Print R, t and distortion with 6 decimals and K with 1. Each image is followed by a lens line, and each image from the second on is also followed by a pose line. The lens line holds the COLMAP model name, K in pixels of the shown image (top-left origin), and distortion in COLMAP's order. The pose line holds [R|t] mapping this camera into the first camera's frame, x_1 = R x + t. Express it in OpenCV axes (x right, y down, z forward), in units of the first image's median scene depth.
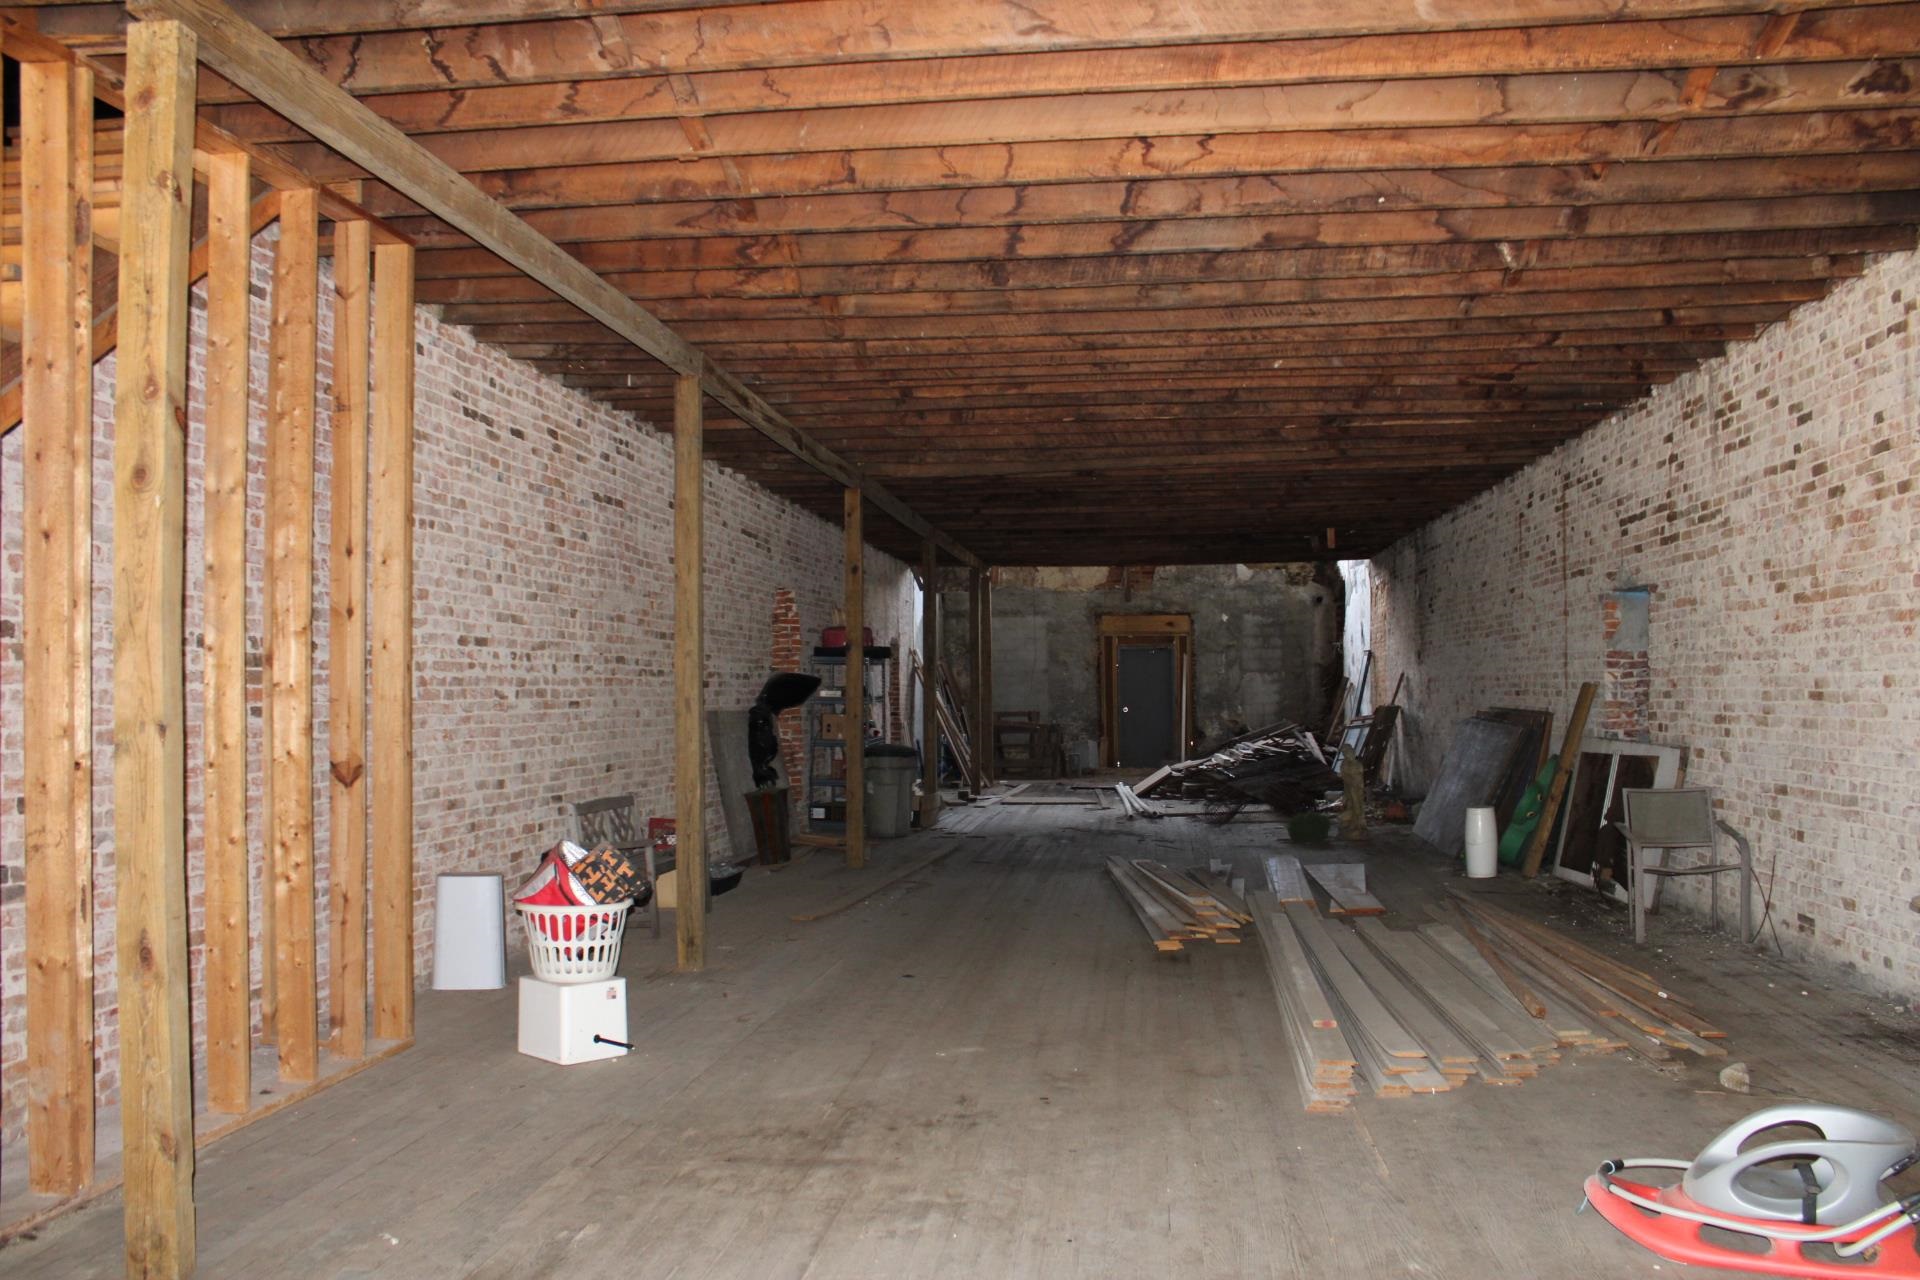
lens RADIAL K [[1612.9, 0, 959.9], [0, 1612.9, 642.0], [0, 0, 1]] dist [-0.159955, 0.132180]
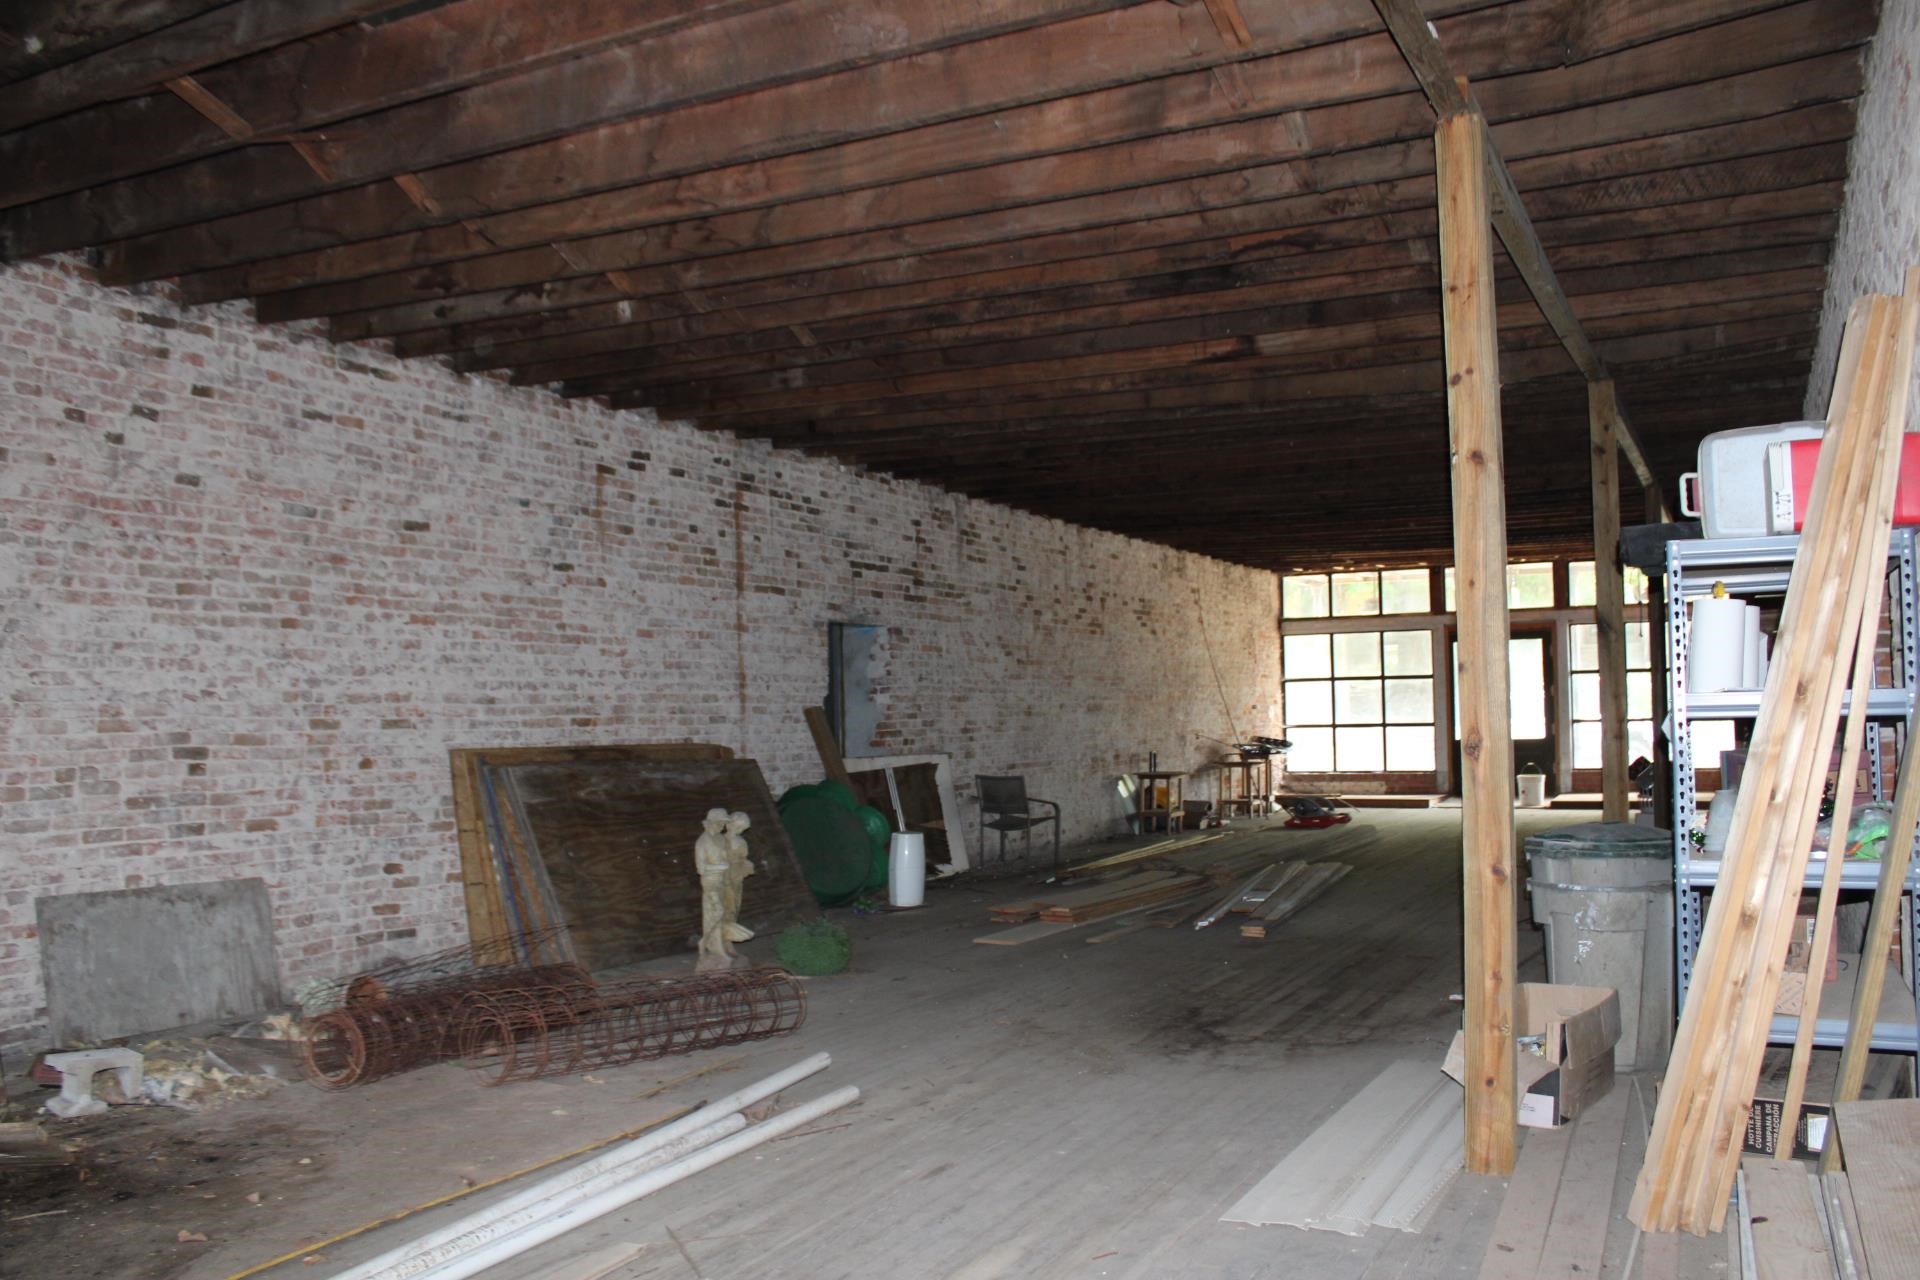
lens RADIAL K [[1612.9, 0, 957.3], [0, 1612.9, 639.7], [0, 0, 1]] dist [-0.159955, 0.132180]
pose [[-0.936523, 0.041535, 0.348138, -0.058698], [0.015473, 0.996887, -0.077312, 0.083927], [-0.350265, -0.067018, -0.934250, 2.525021]]
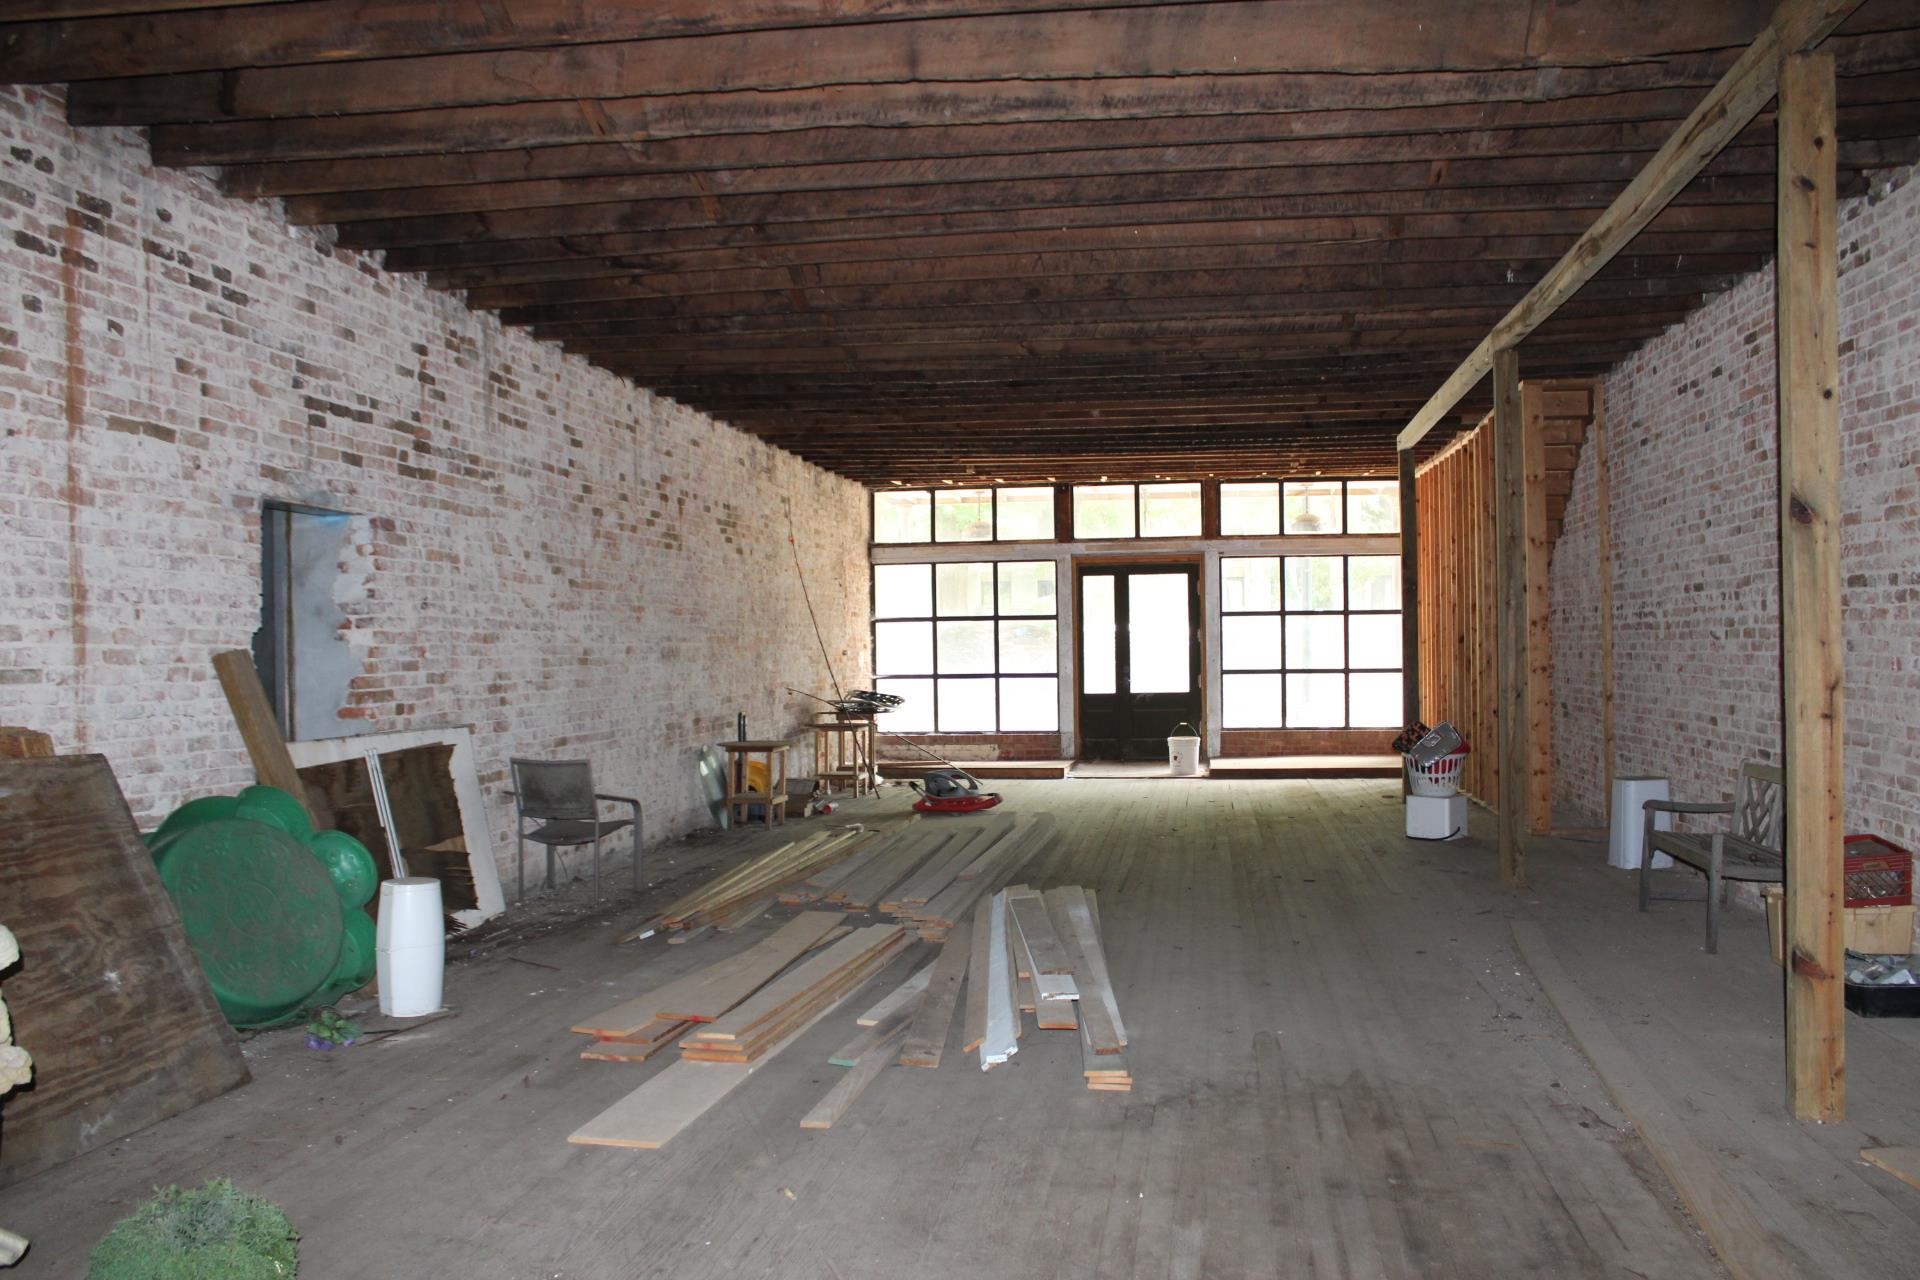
lens RADIAL K [[1612.9, 0, 989.1], [0, 1612.9, 659.7], [0, 0, 1]] dist [-0.159955, 0.132180]
pose [[-0.999575, 0.022283, 0.018781, 0.164184], [0.021837, 0.999482, -0.023645, 0.062474], [-0.019299, -0.023225, -0.999544, 2.015969]]
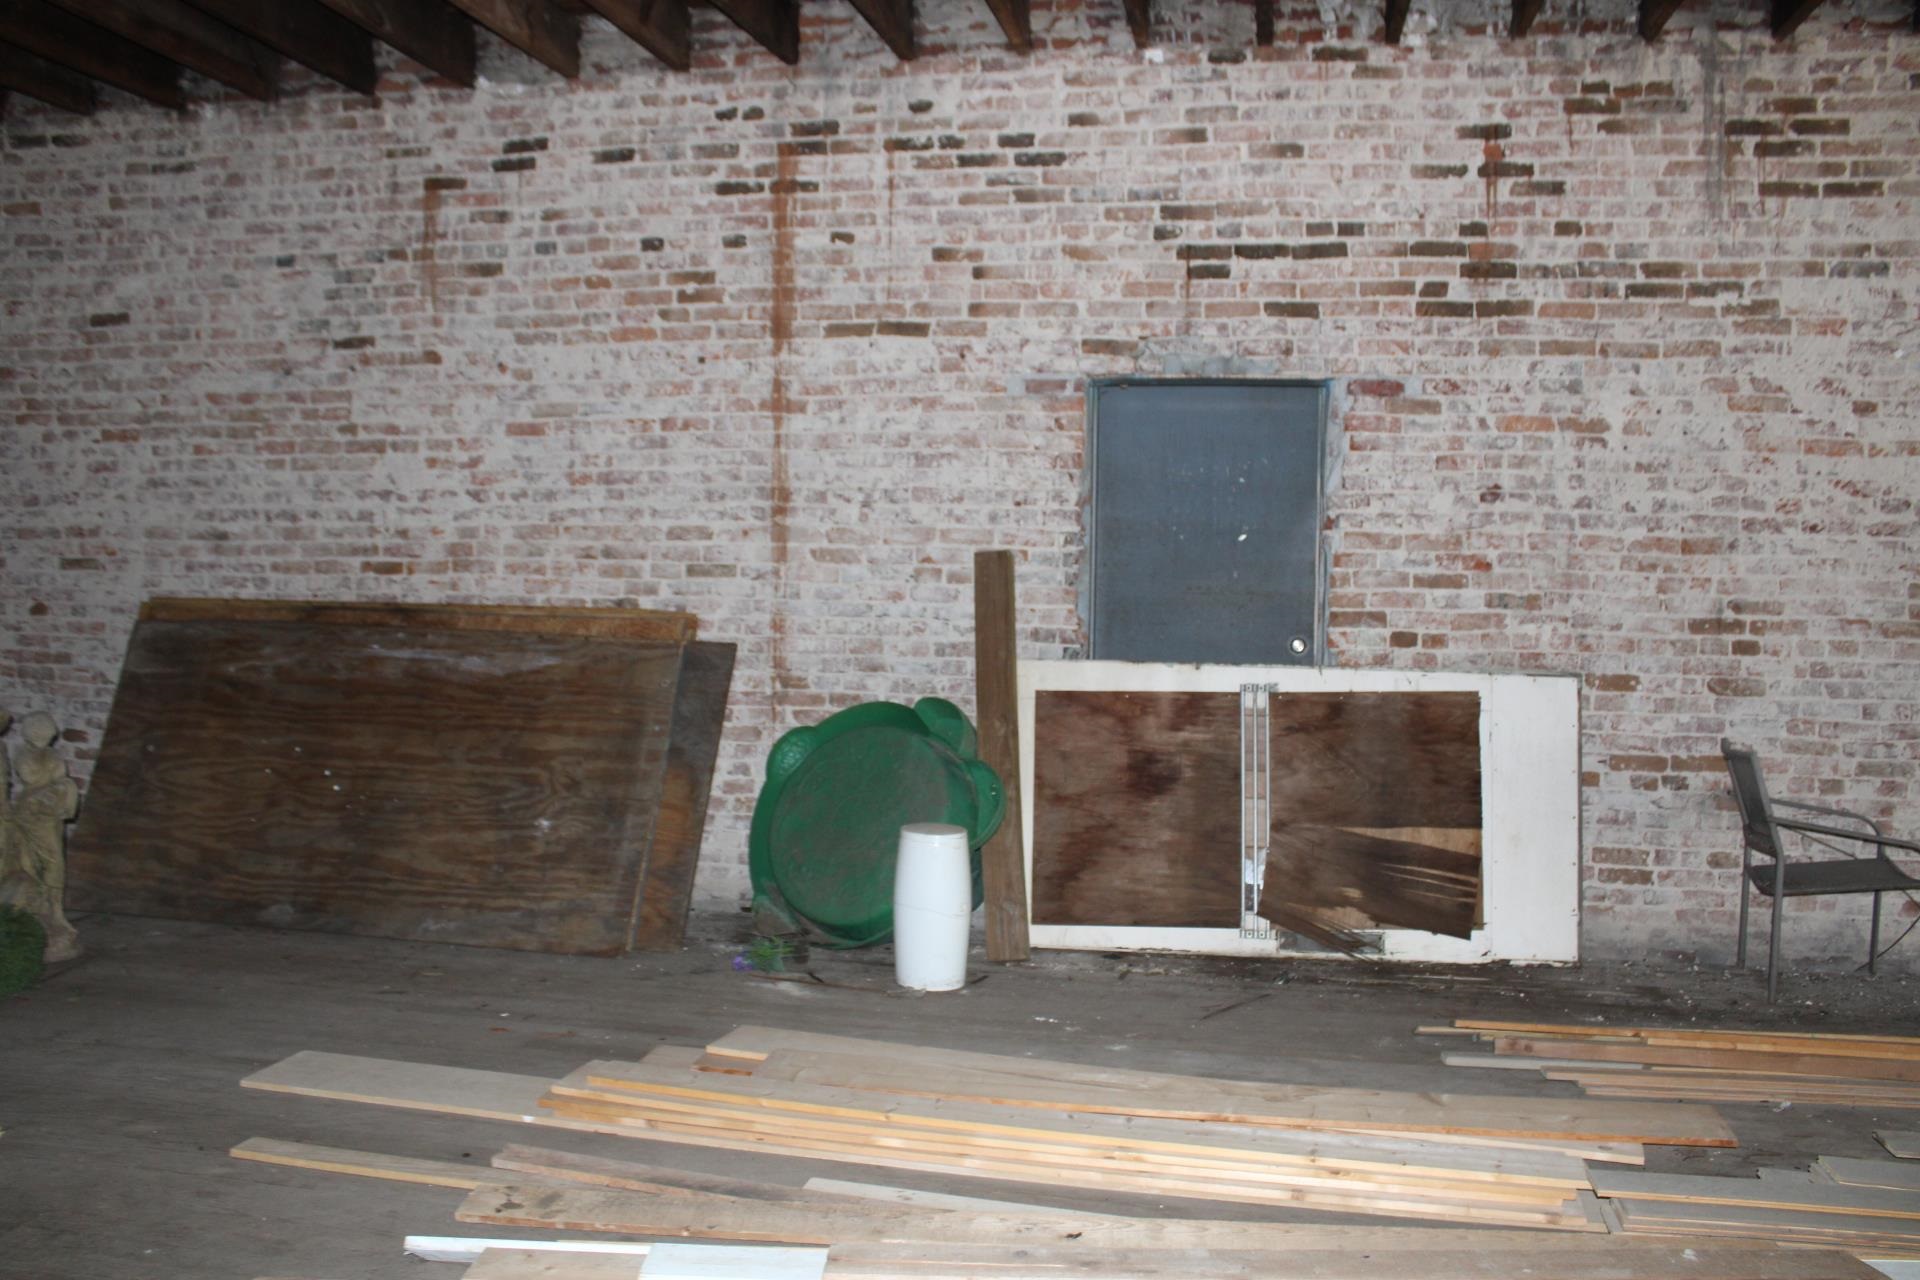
lens RADIAL K [[1612.9, 0, 970.2], [0, 1612.9, 658.4], [0, 0, 1]] dist [-0.159955, 0.132180]
pose [[0.072254, -0.041773, 0.996511, -0.150900], [-0.045045, 0.997966, 0.045100, 0.048493], [-0.996369, -0.048147, 0.070225, 1.270782]]
